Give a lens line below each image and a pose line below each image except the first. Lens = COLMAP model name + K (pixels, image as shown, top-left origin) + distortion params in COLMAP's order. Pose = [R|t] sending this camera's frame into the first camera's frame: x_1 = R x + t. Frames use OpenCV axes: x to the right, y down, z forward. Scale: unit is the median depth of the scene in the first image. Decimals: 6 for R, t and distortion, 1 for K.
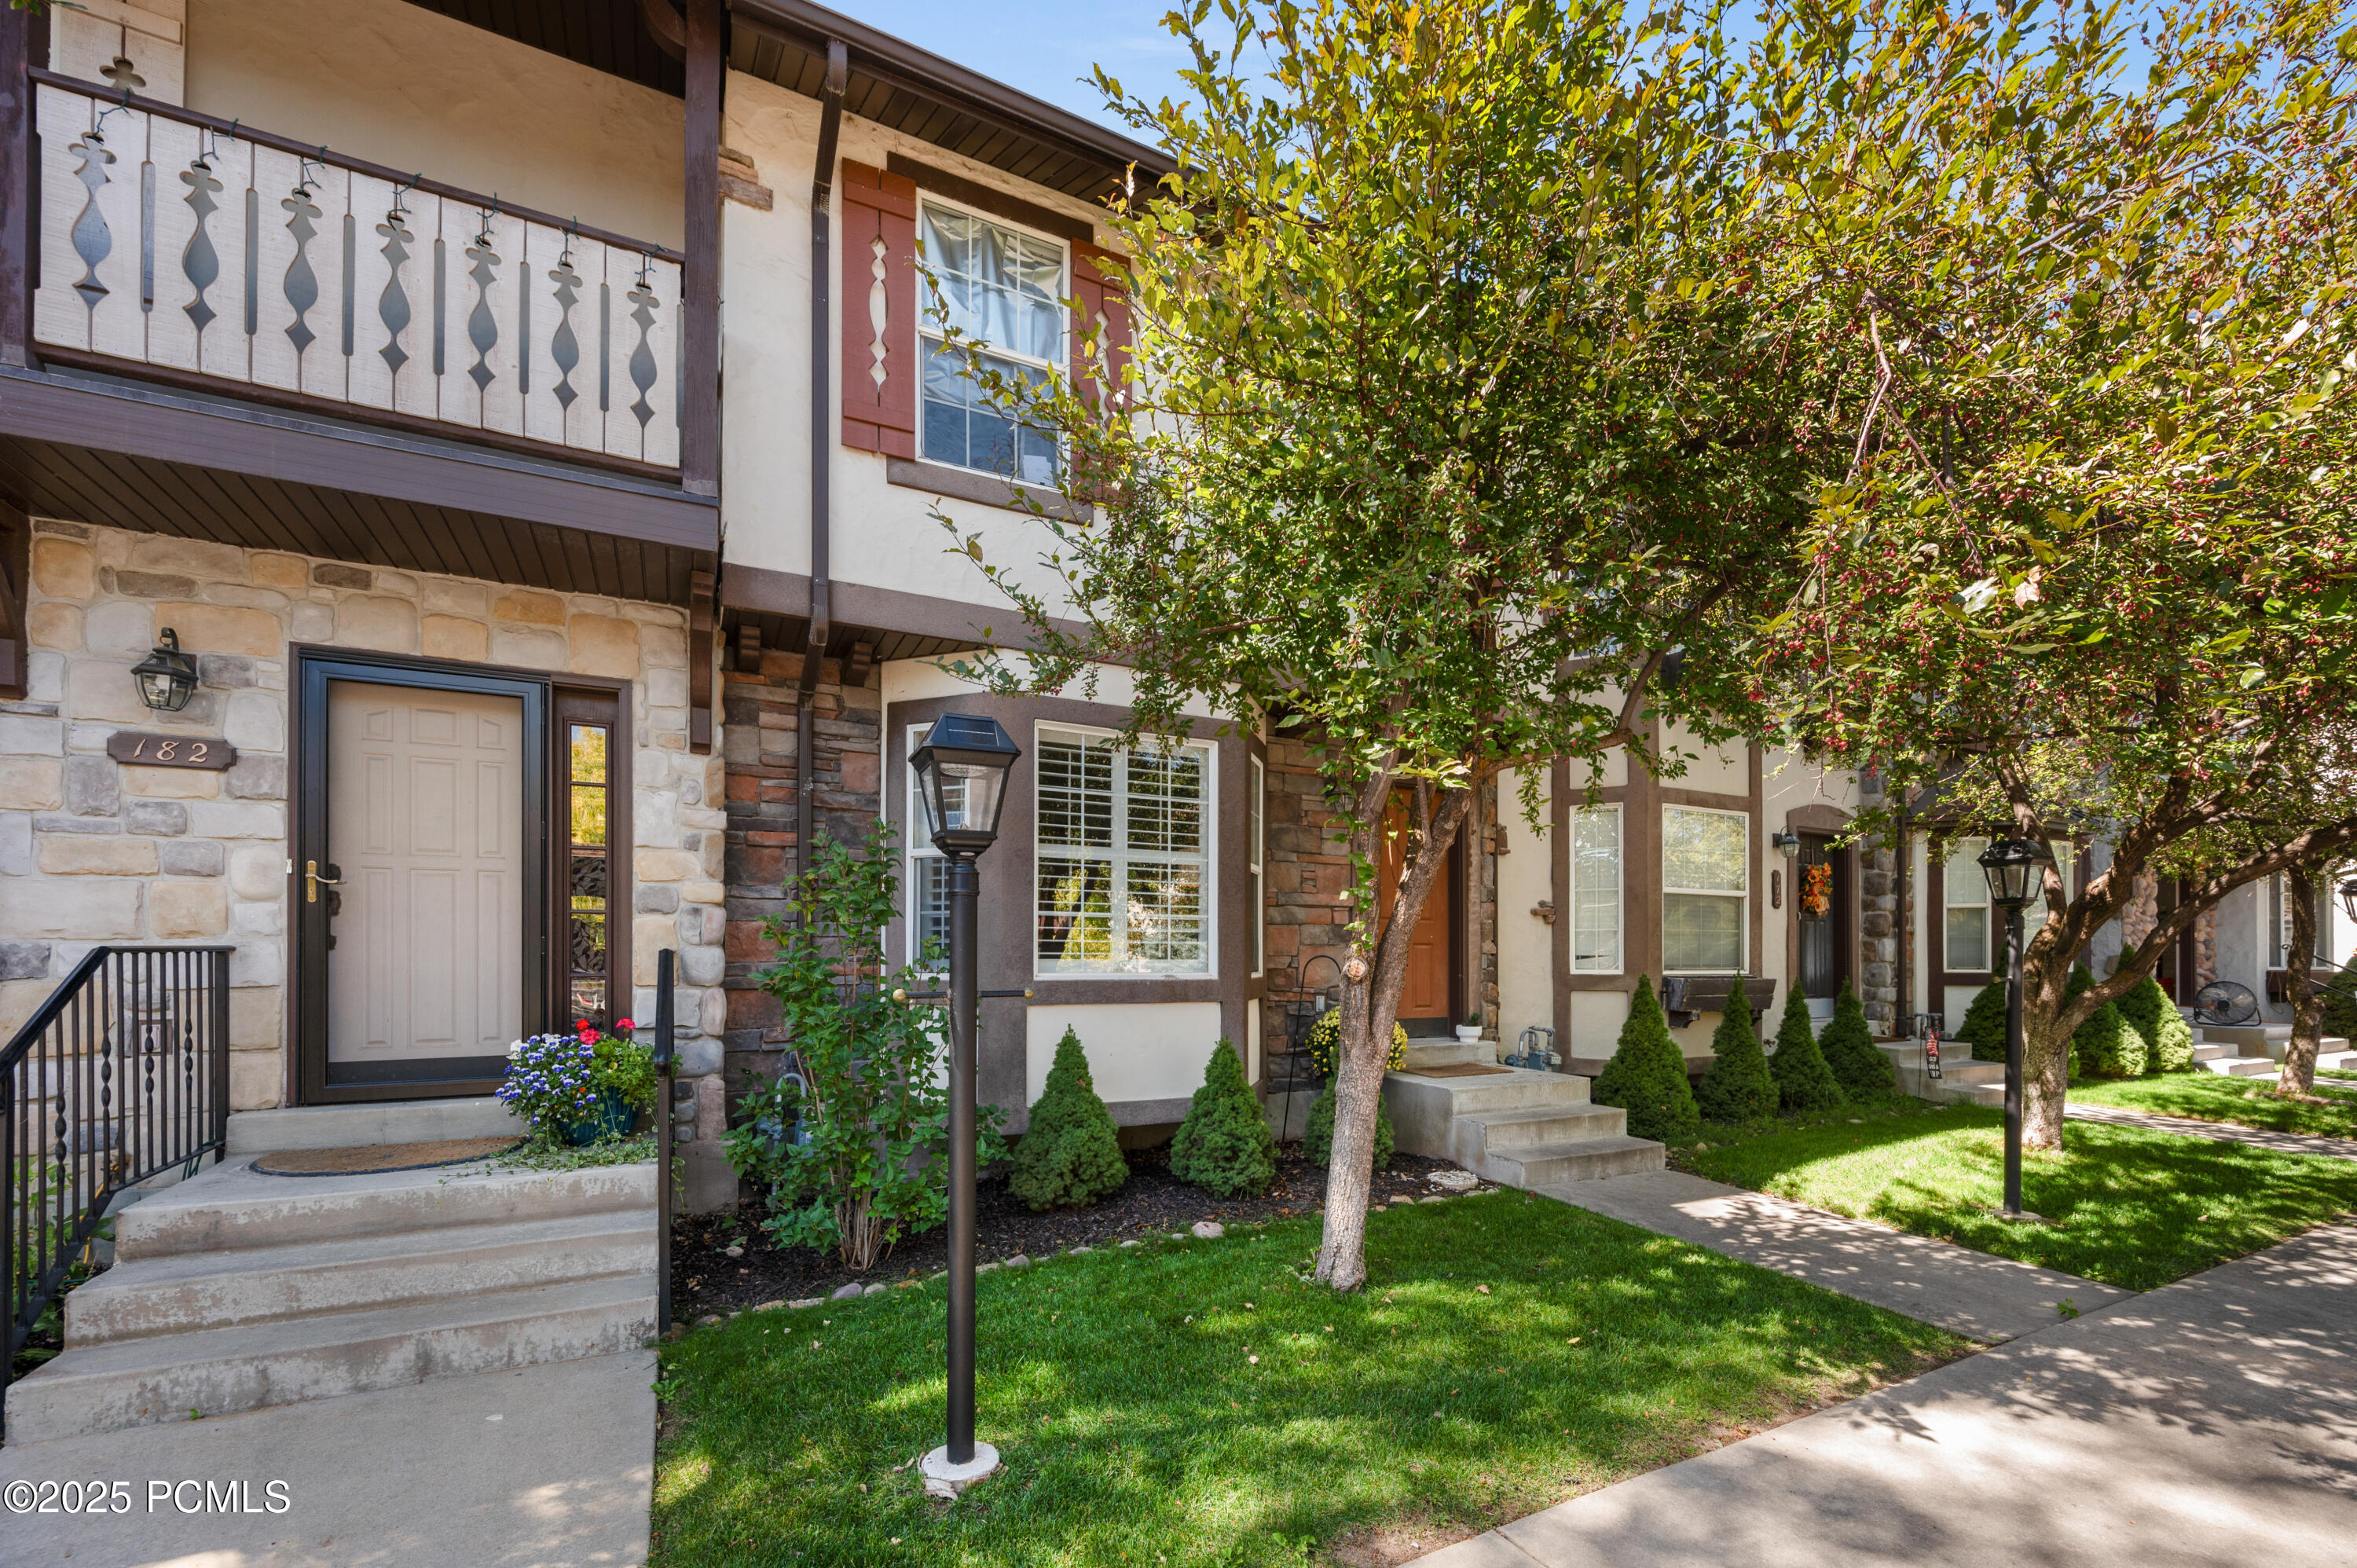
lens RADIAL K [[973.3, 0, 1203.4], [0, 973.3, 960.4], [0, 0, 1]] dist [-0.000857, -0.000021]
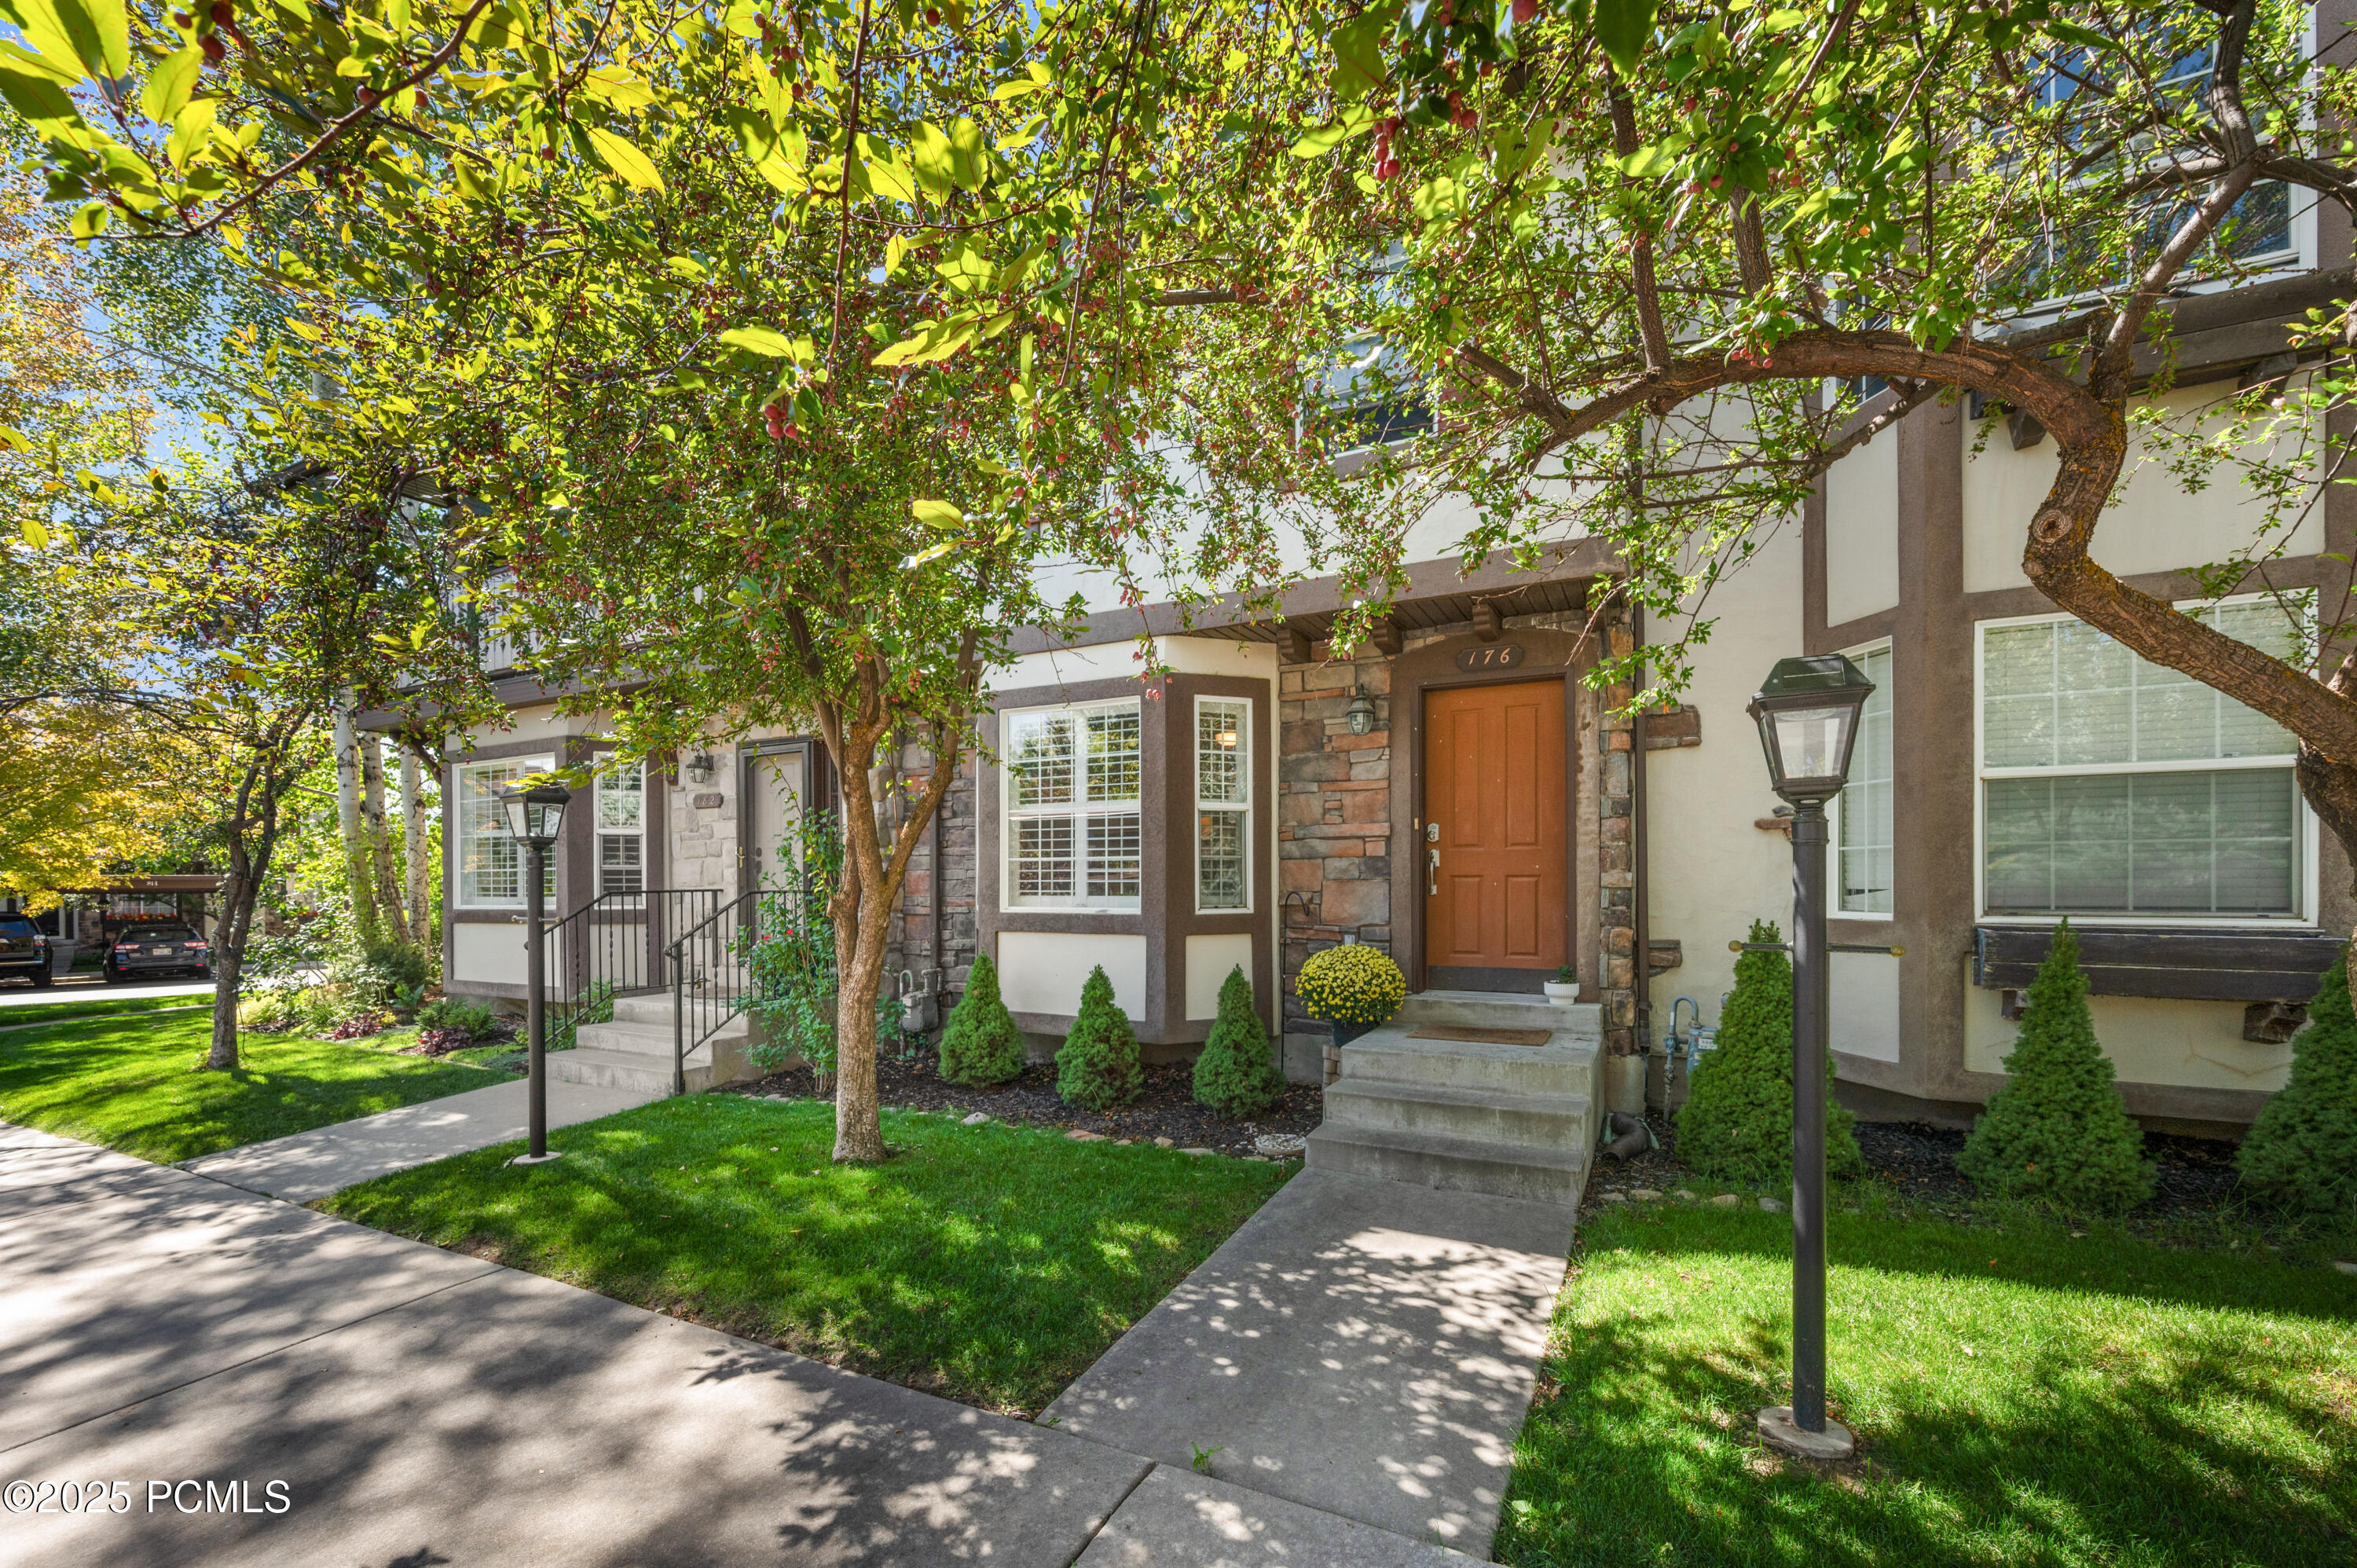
lens RADIAL K [[958.7, 0, 1176.8], [0, 958.7, 891.5], [0, 0, 1]] dist [-0.000248, -0.000004]
pose [[0.583301, -0.000537, -0.812256, 1.092673], [0.001445, 0.999999, 0.000376, -0.007476], [0.812255, -0.001393, 0.583301, 0.492520]]
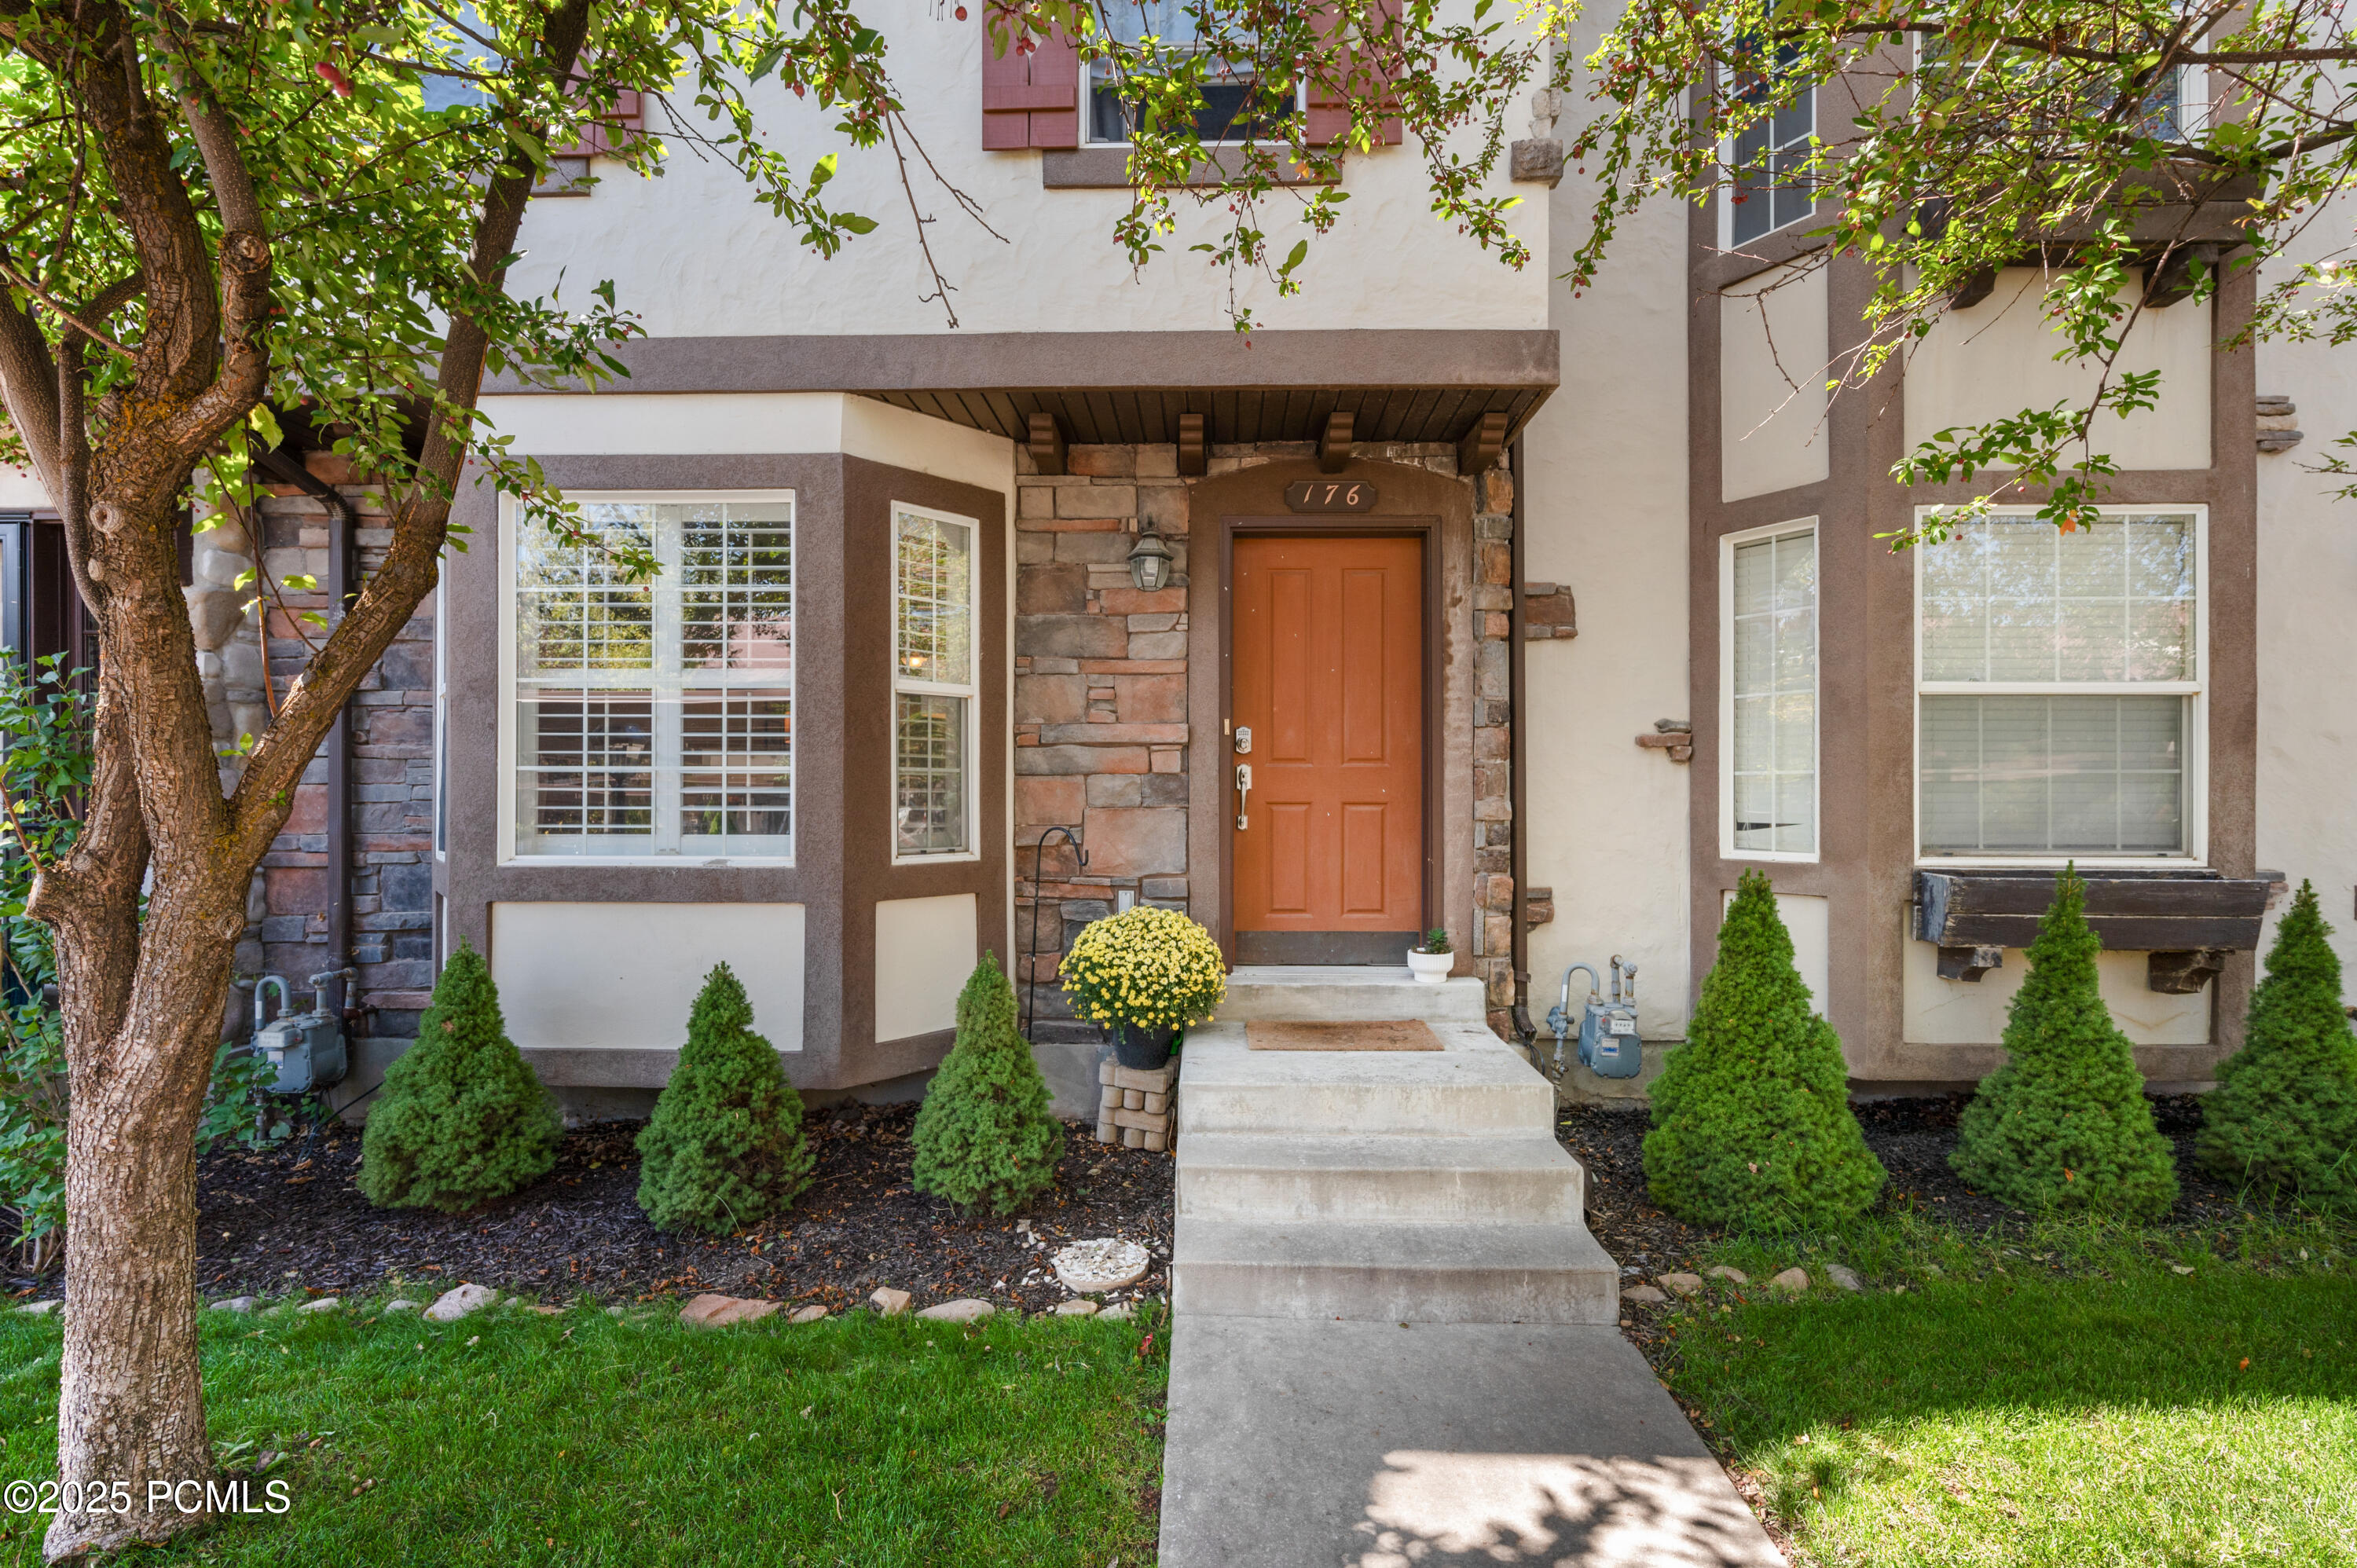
lens RADIAL K [[1067.4, 0, 1195.3], [0, 1067.4, 799.8], [0, 0, 1]] dist [-0.000684, -0.000394]
pose [[0.878148, -0.003564, -0.478377, 0.689014], [0.000294, 0.999976, -0.006910, -0.023047], [0.478390, 0.005928, 0.878128, 0.624429]]
